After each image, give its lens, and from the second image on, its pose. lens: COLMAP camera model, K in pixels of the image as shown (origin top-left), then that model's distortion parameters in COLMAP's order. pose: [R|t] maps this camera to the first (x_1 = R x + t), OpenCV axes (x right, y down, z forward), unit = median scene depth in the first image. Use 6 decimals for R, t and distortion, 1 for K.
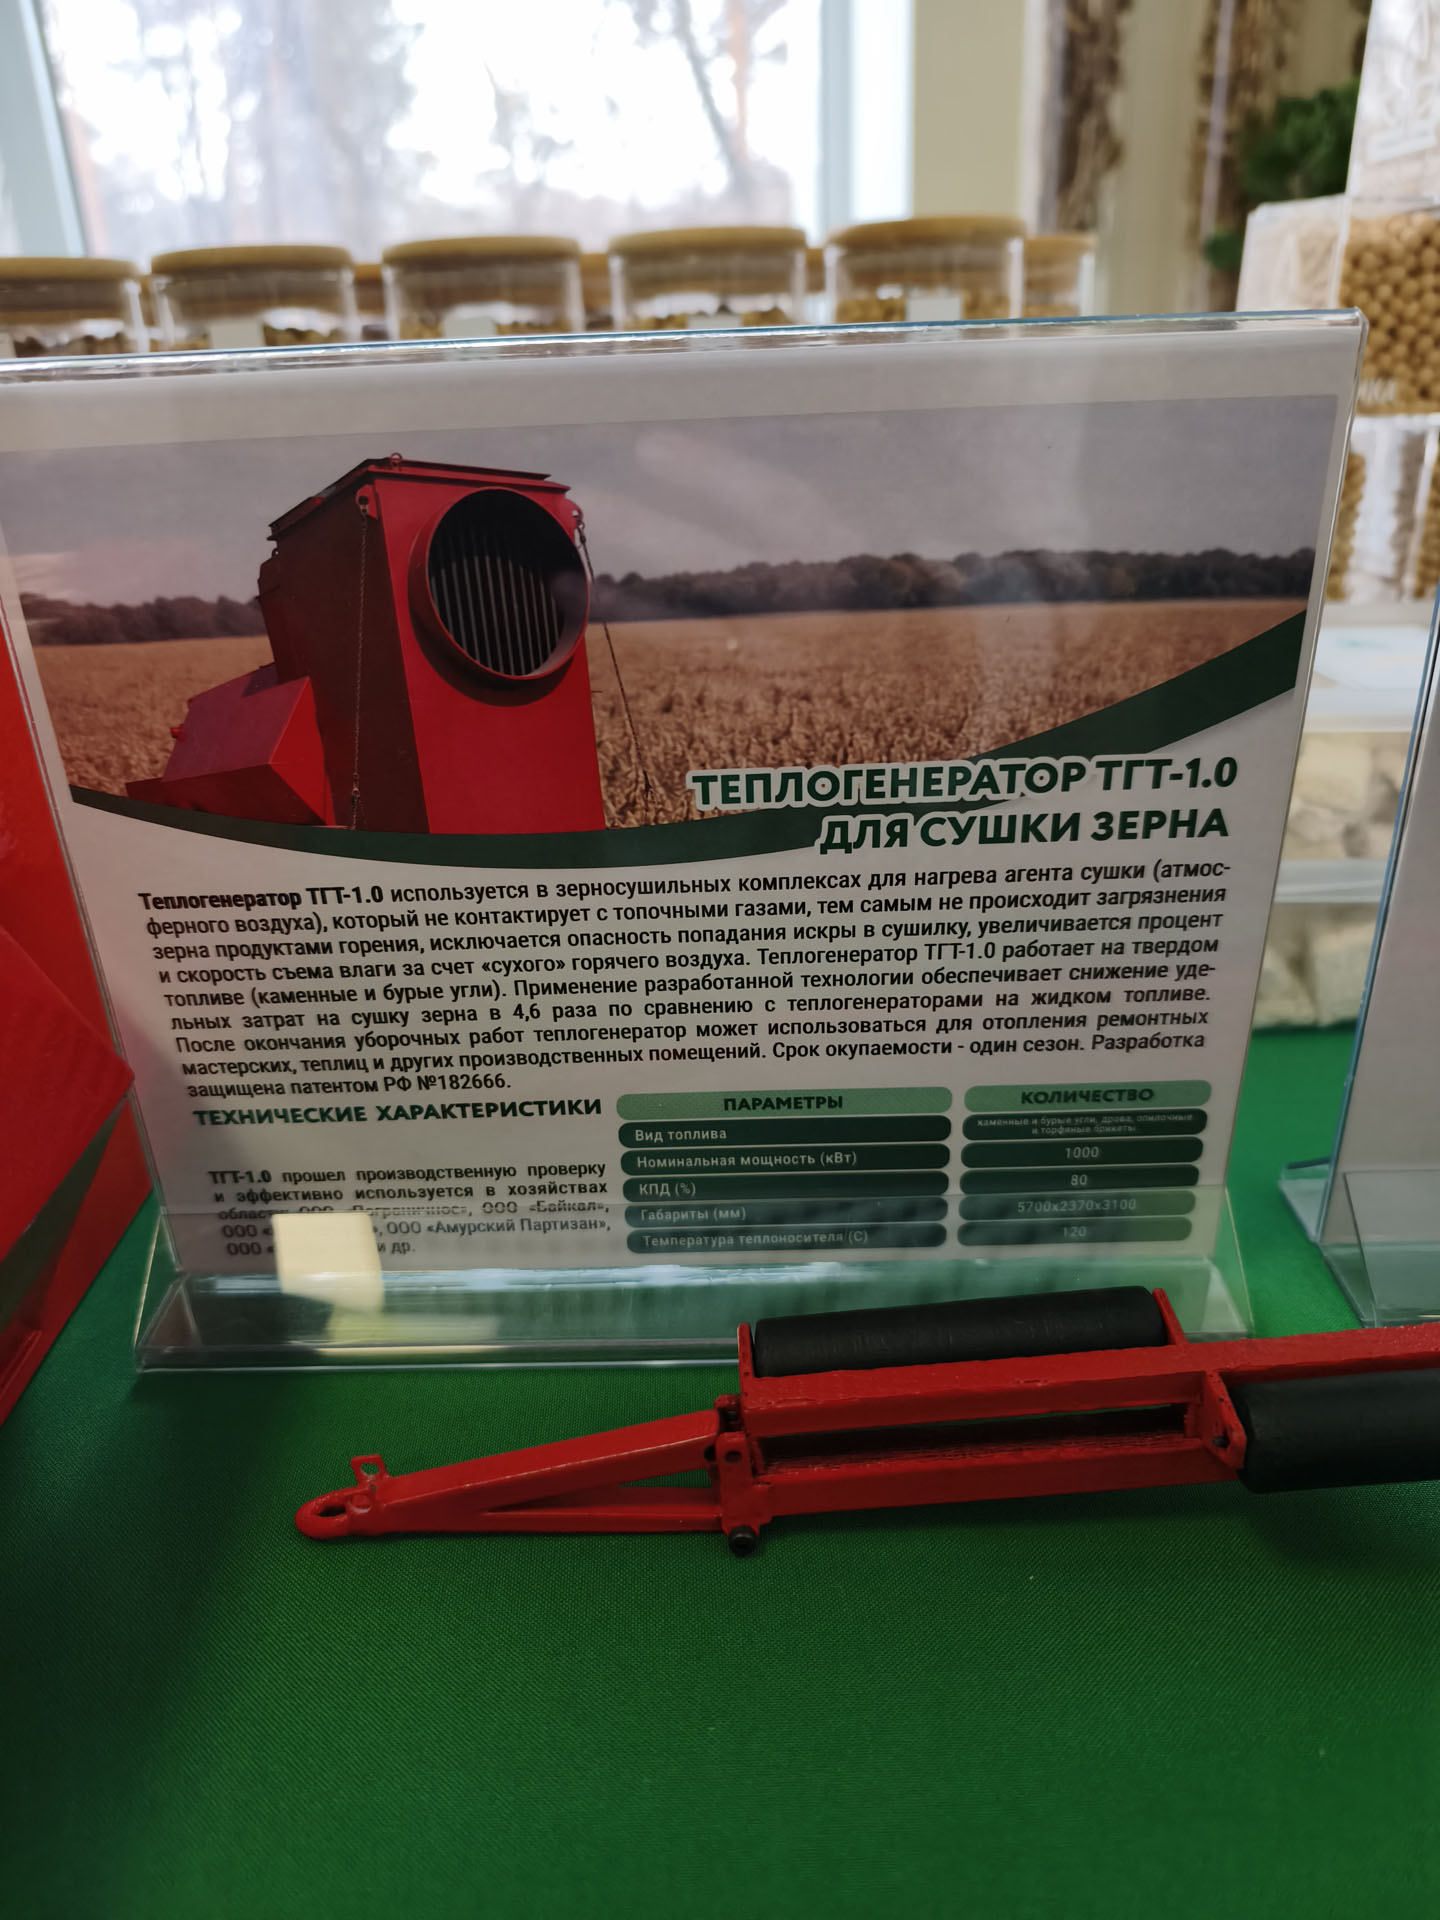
lens RADIAL K [[1321.7, 0, 715.9], [0, 1321.7, 947.4], [0, 0, 1]] dist [0.001492, -0.021708]
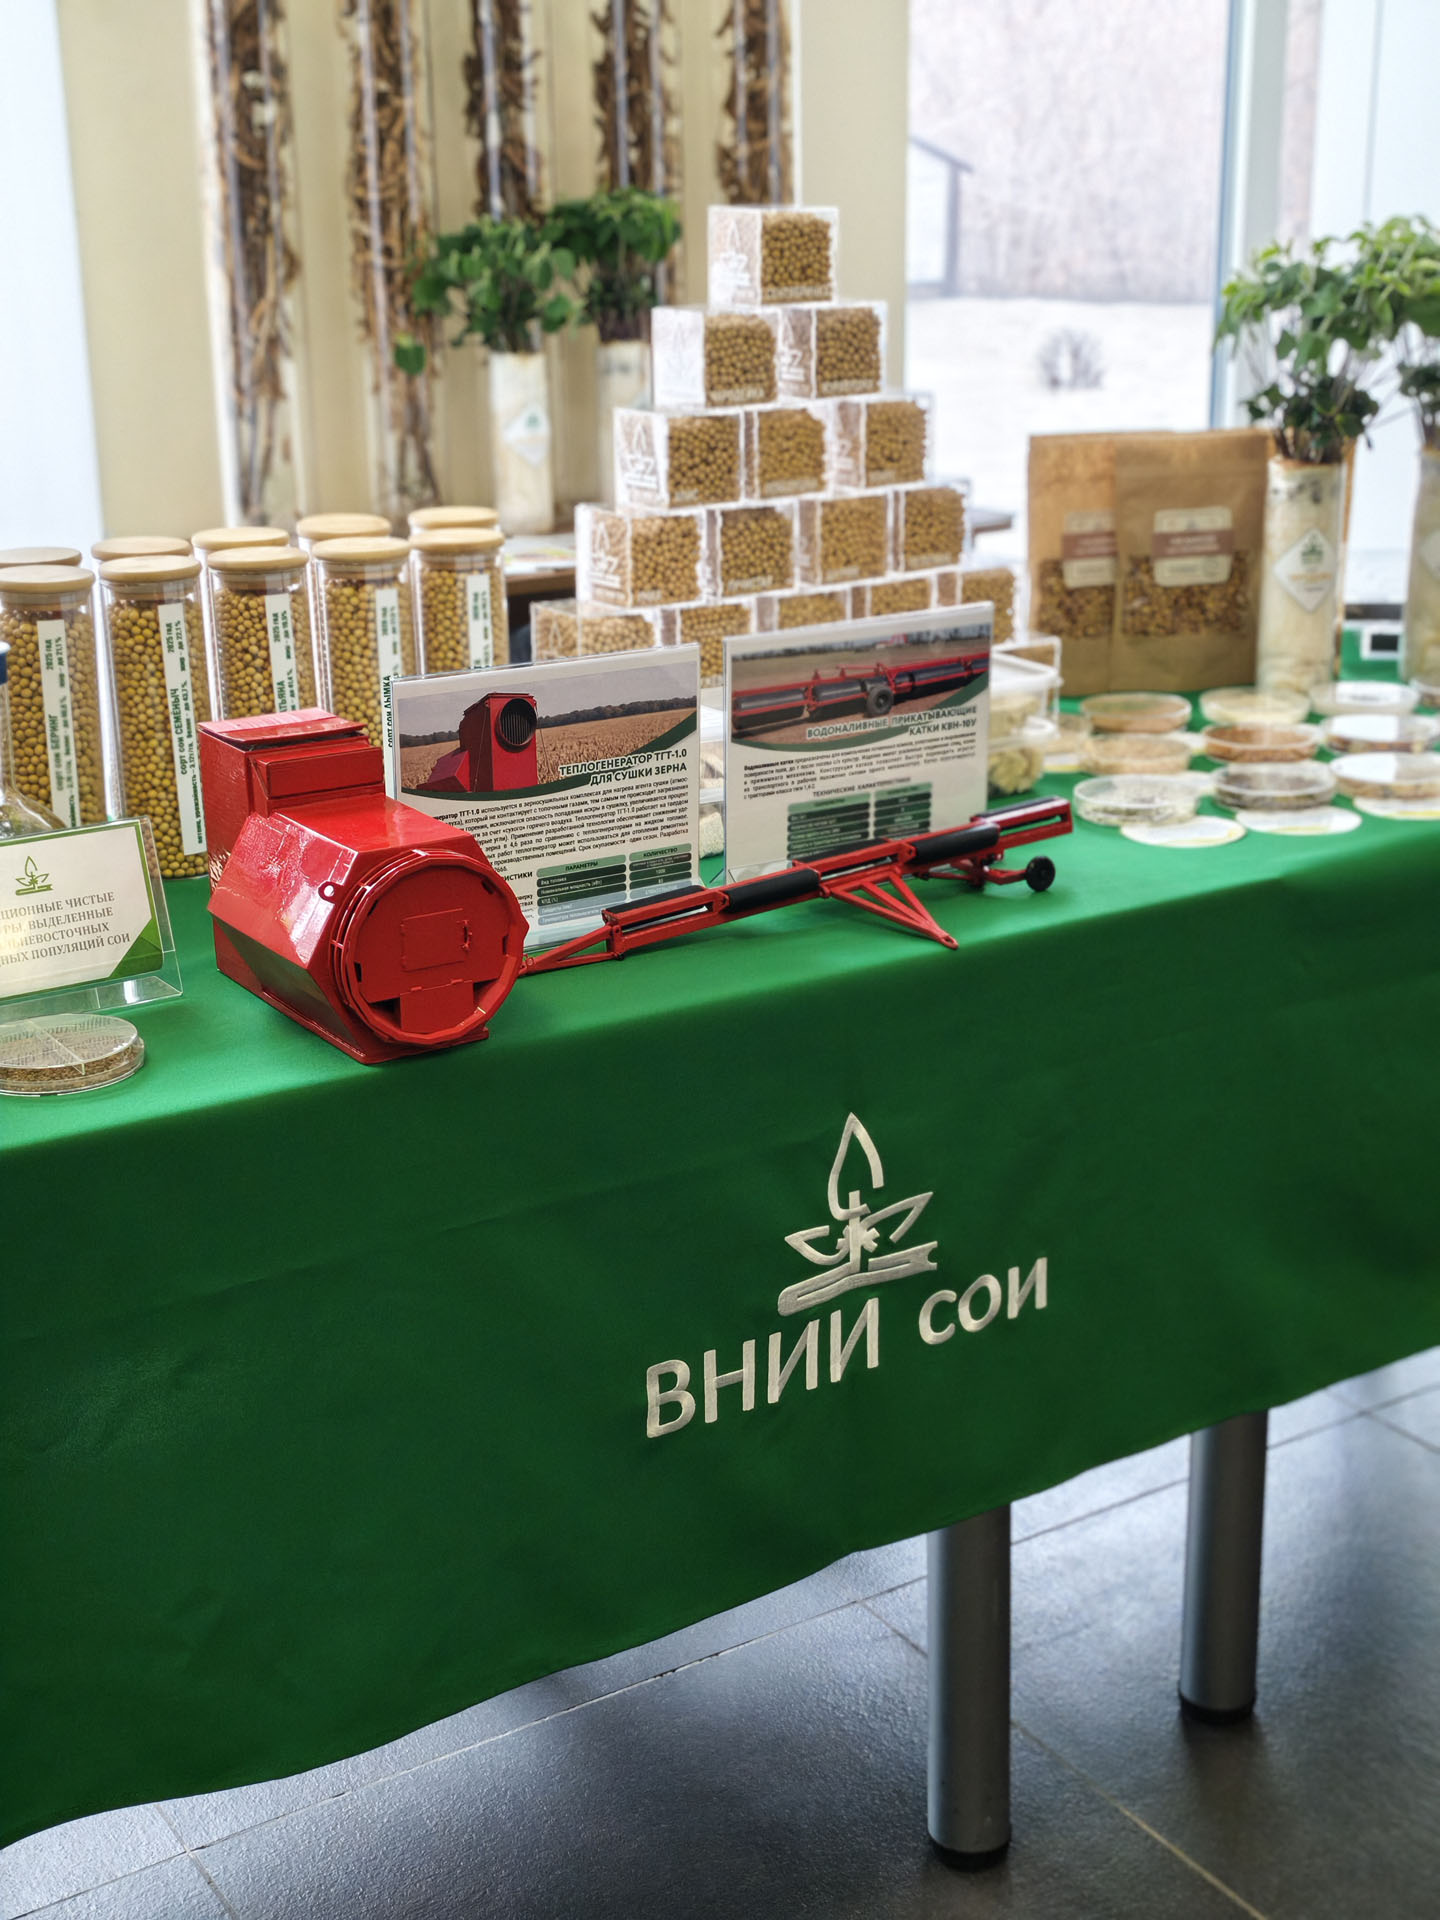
lens RADIAL K [[2613.6, 0, 789.9], [0, 2613.6, 1071.6], [0, 0, 1]] dist [0.016783, 0.000000]
pose [[0.831403, -0.158337, 0.532633, -3.274839], [0.202250, 0.979023, -0.024663, 0.944177], [-0.517555, 0.128230, 0.845987, -5.038974]]
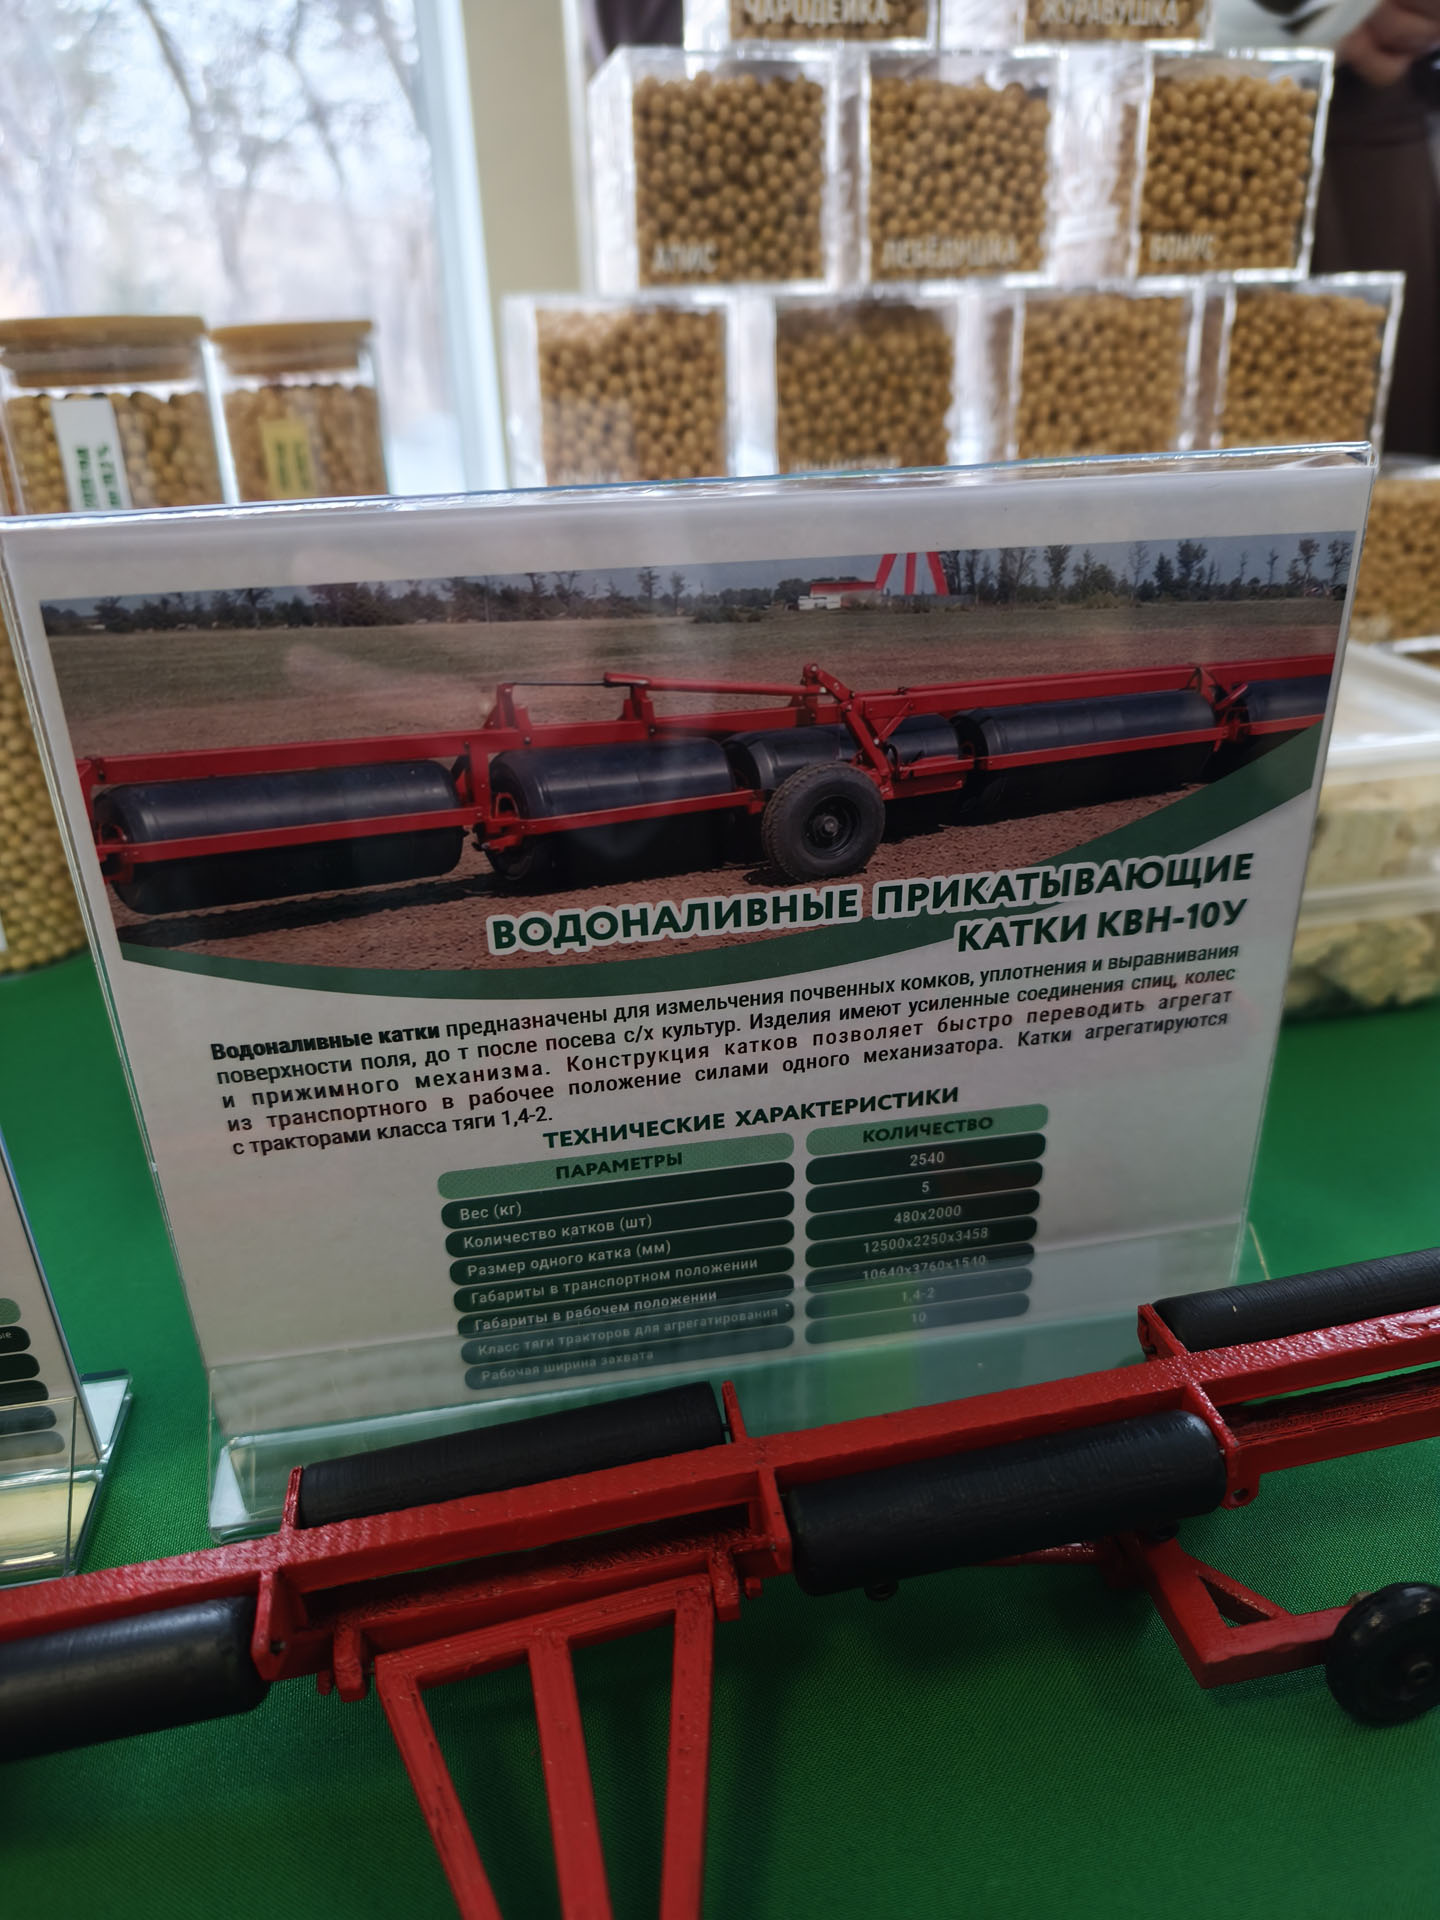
lens RADIAL K [[1321.7, 0, 765.8], [0, 1321.7, 954.9], [0, 0, 1]] dist [0.001492, -0.021708]
pose [[0.979208, -0.073572, 0.189045, 0.767496], [0.073885, 0.997252, 0.005404, -0.113168], [-0.188923, 0.008676, 0.981954, -0.028439]]
